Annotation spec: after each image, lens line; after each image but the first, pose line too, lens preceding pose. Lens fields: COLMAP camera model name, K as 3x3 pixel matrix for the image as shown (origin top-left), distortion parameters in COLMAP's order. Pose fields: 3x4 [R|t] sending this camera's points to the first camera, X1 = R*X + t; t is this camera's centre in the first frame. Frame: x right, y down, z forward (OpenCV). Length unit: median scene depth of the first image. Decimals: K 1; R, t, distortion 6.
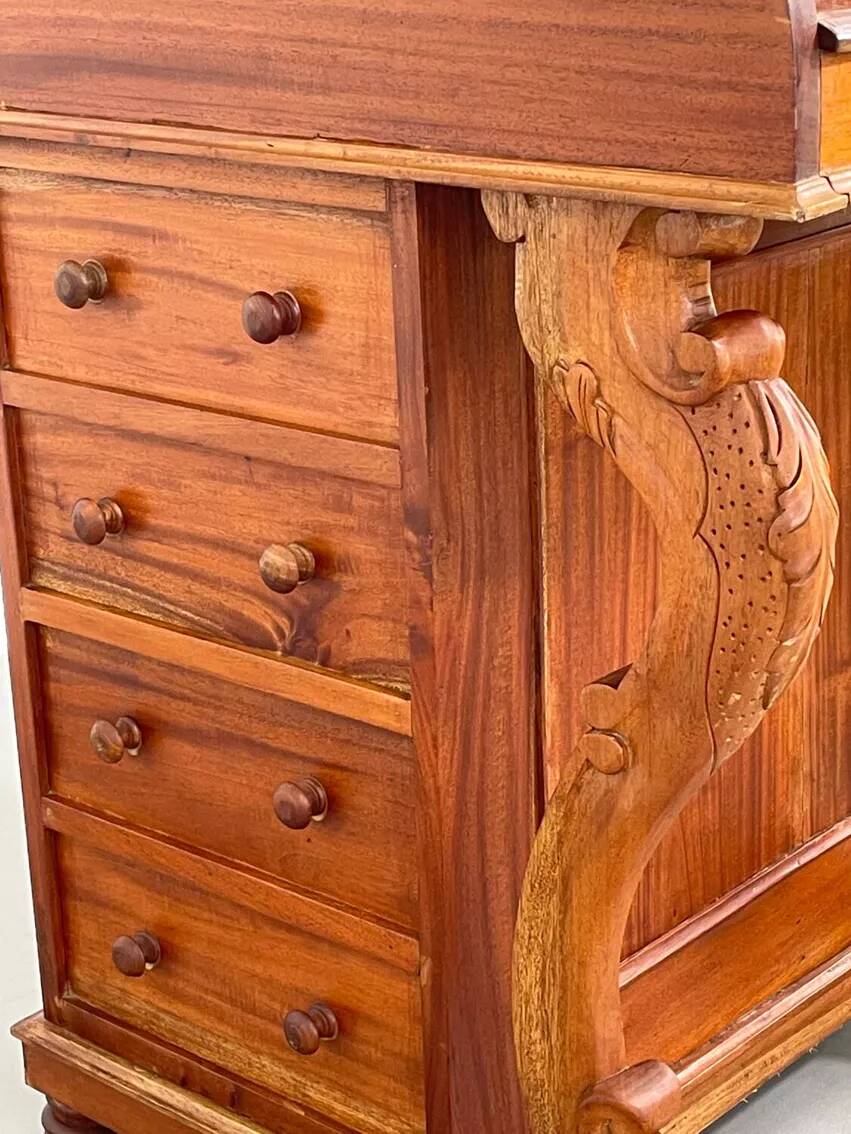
lens RADIAL K [[2228.9, 0, 443.0], [0, 2228.9, 548.0], [0, 0, 1]] dist [0.181750, -0.724251]
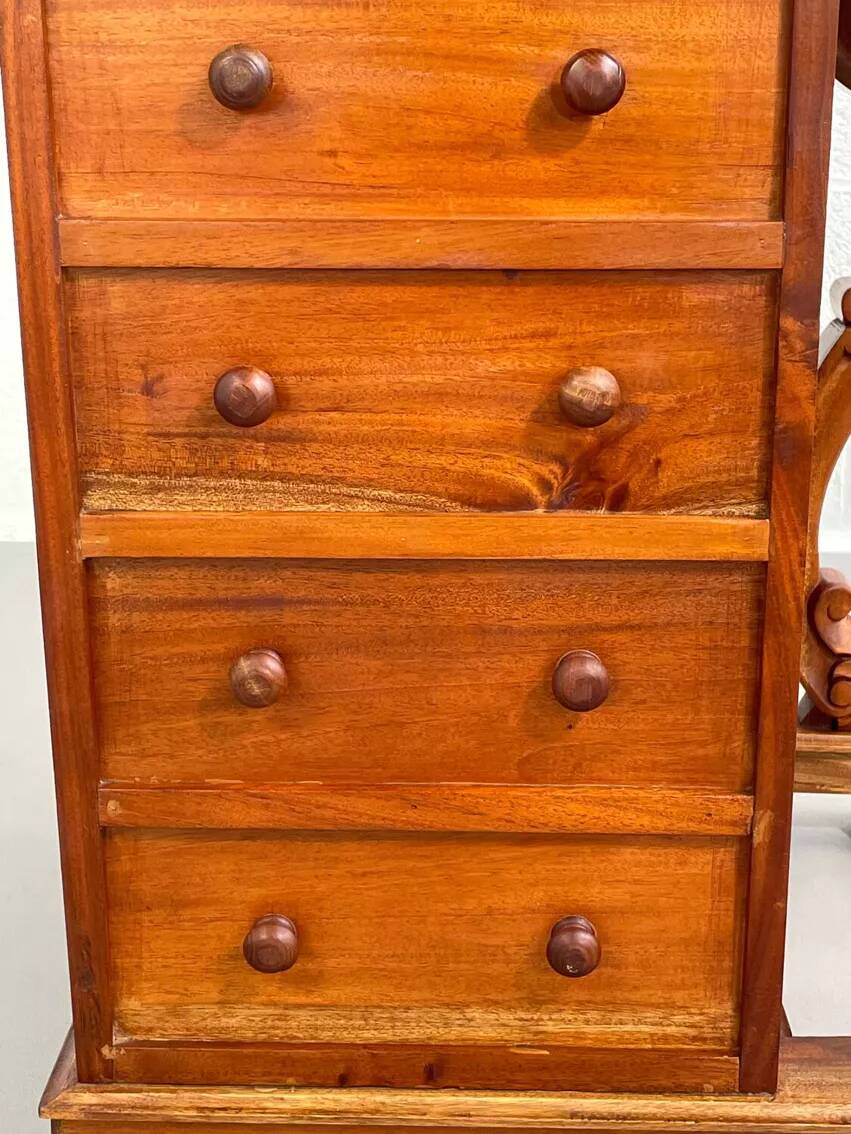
lens RADIAL K [[1815.2, 0, 444.9], [0, 1815.2, 549.3], [0, 0, 1]] dist [0.139269, -0.251523]
pose [[0.771749, -0.153421, 0.617144, -0.560120], [0.169864, 0.984934, 0.032435, 0.035104], [-0.612822, 0.079799, 0.786182, 0.511494]]
